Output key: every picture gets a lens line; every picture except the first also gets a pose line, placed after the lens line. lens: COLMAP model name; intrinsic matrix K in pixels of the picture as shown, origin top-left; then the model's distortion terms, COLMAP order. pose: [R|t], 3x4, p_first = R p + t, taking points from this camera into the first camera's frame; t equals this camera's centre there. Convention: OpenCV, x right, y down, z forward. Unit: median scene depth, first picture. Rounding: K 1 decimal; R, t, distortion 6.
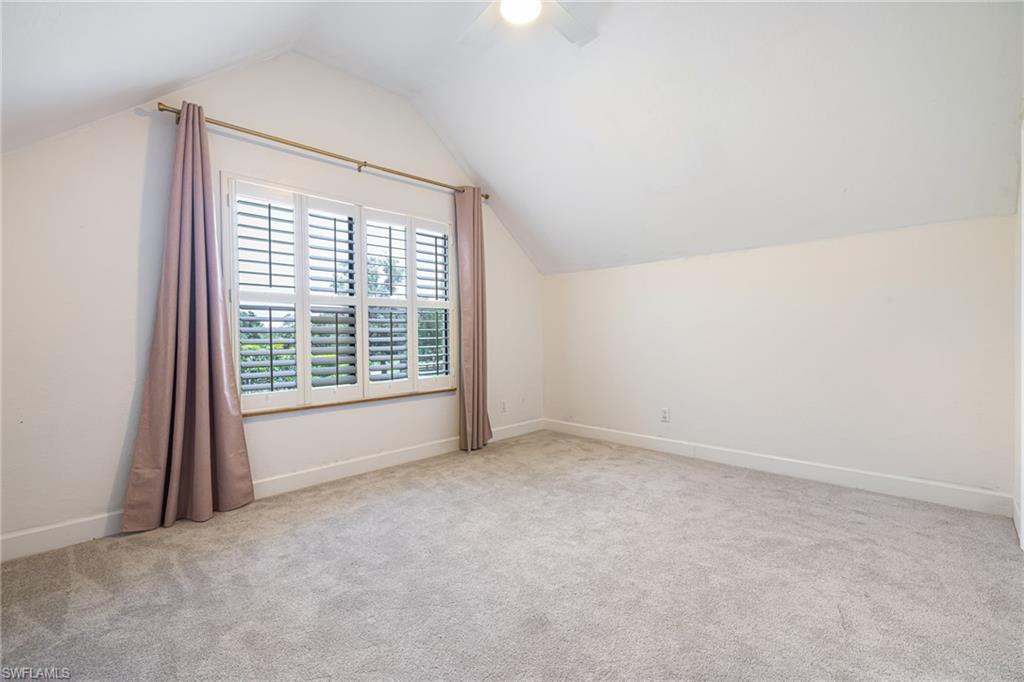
lens RADIAL K [[443.2, 0, 514.8], [0, 443.2, 335.7], [0, 0, 1]] dist [-0.001601, -0.000420]
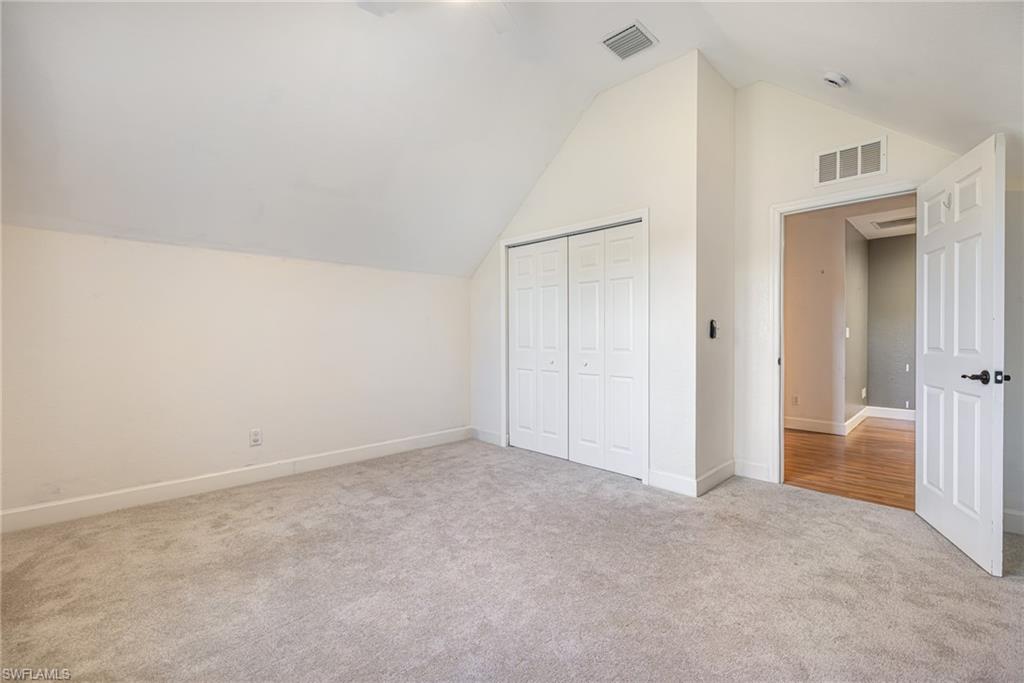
lens RADIAL K [[443.2, 0, 514.5], [0, 443.2, 335.3], [0, 0, 1]] dist [-0.001601, -0.000420]
pose [[0.034340, 0.008280, 0.999376, -0.531593], [0.005887, 0.999947, -0.008487, -0.006051], [-0.999393, 0.006175, 0.034289, 0.522400]]
